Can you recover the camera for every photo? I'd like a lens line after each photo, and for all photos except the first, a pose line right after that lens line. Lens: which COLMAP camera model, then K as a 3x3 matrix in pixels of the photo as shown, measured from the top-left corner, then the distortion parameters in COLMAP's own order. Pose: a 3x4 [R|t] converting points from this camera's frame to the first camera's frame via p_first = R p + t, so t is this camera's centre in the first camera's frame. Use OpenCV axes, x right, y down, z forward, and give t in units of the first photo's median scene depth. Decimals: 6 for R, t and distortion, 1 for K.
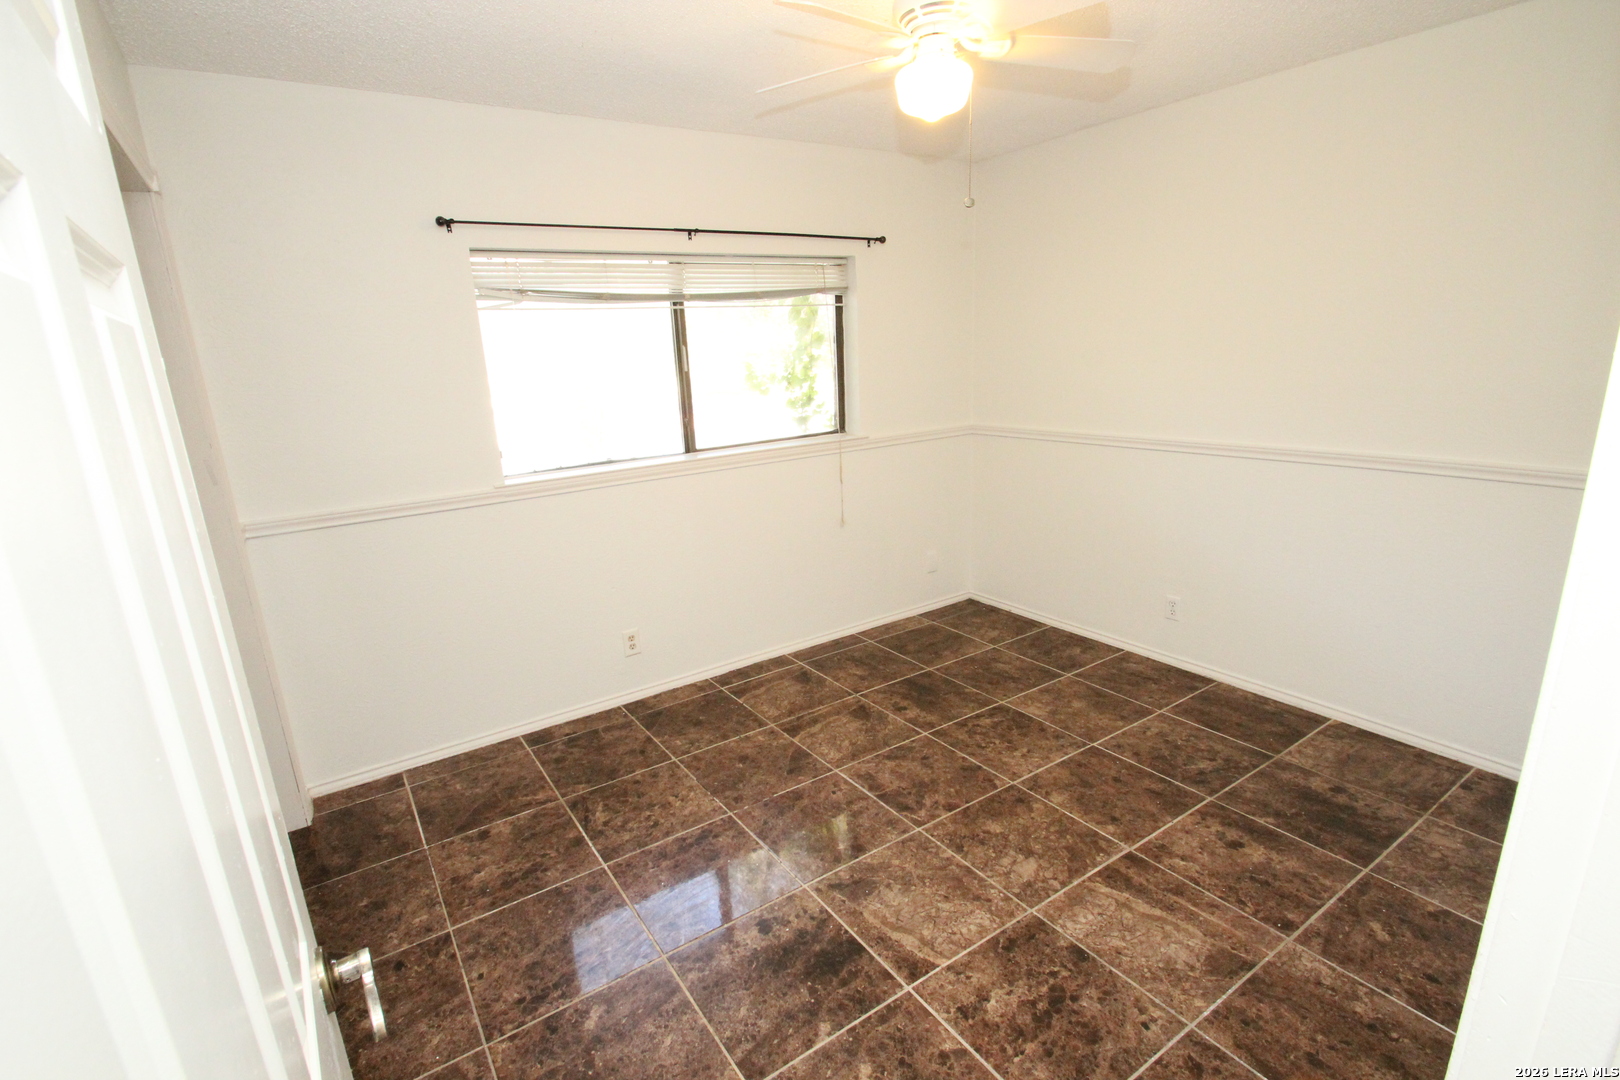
lens RADIAL K [[751.0, 0, 786.3], [0, 751.0, 556.7], [0, 0, 1]] dist [0.011460, -0.014230]
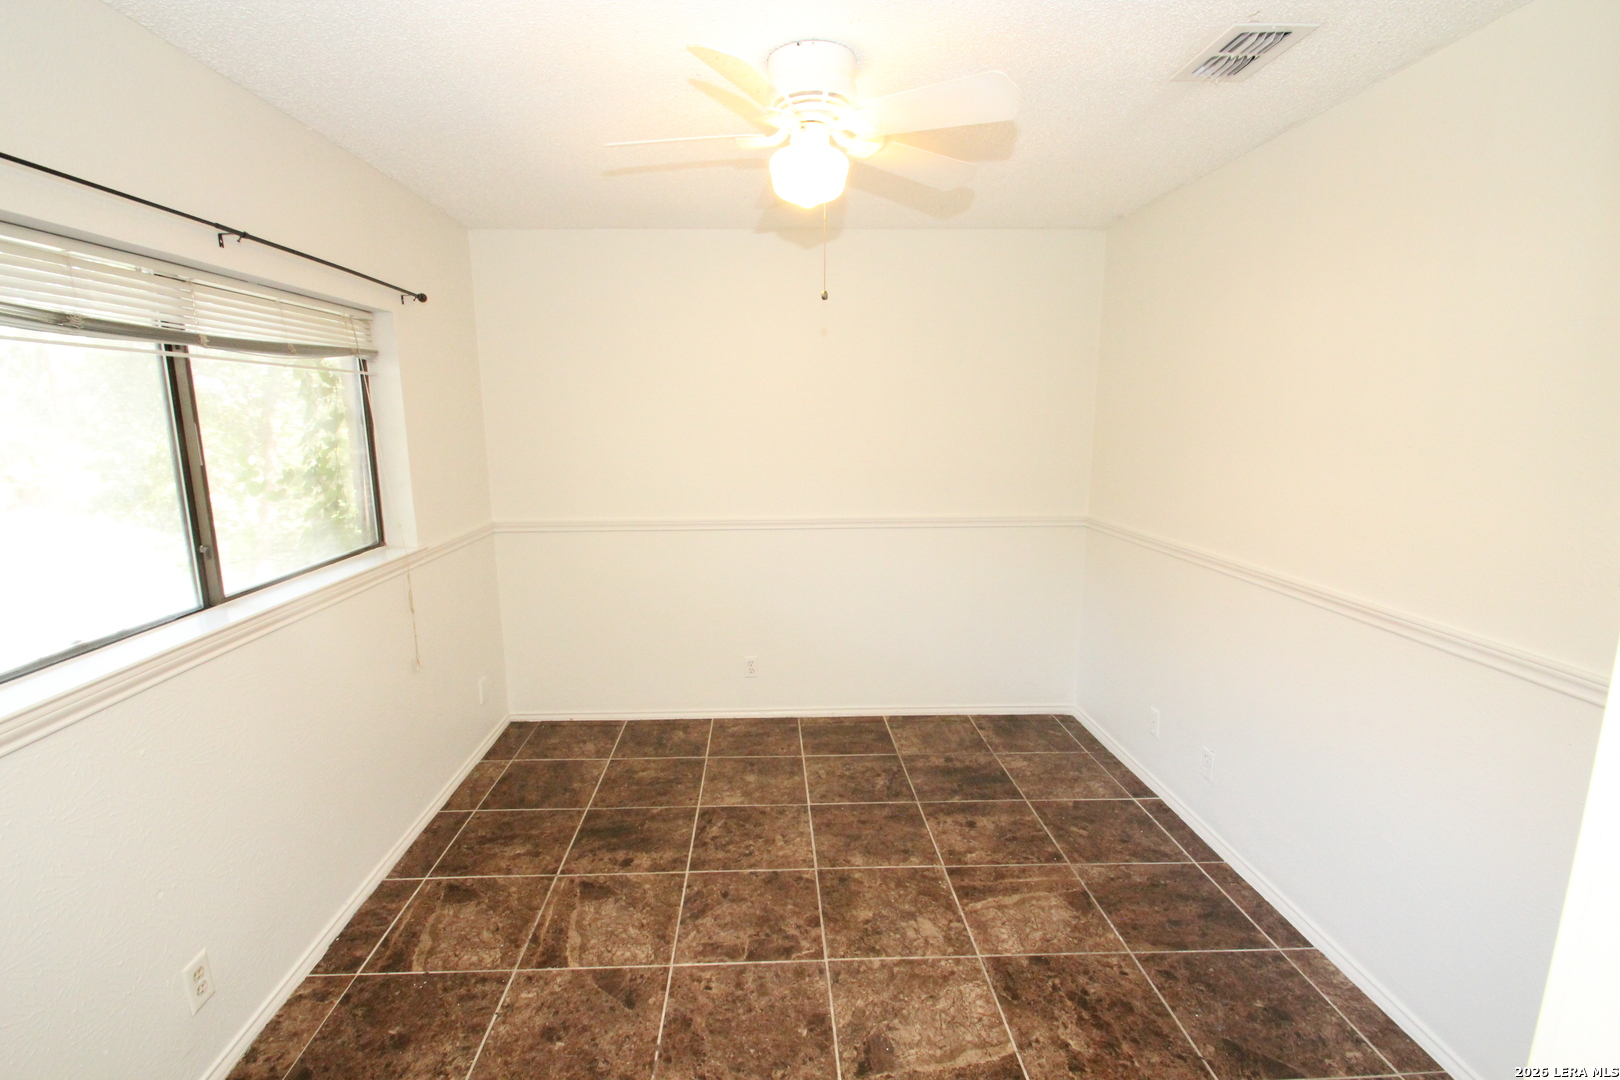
lens RADIAL K [[751.0, 0, 786.3], [0, 751.0, 556.7], [0, 0, 1]] dist [0.011460, -0.014230]
pose [[0.518930, -0.115208, 0.847017, -0.421029], [0.211168, 0.977443, 0.003575, -0.092239], [-0.828323, 0.177007, 0.531553, 0.362860]]
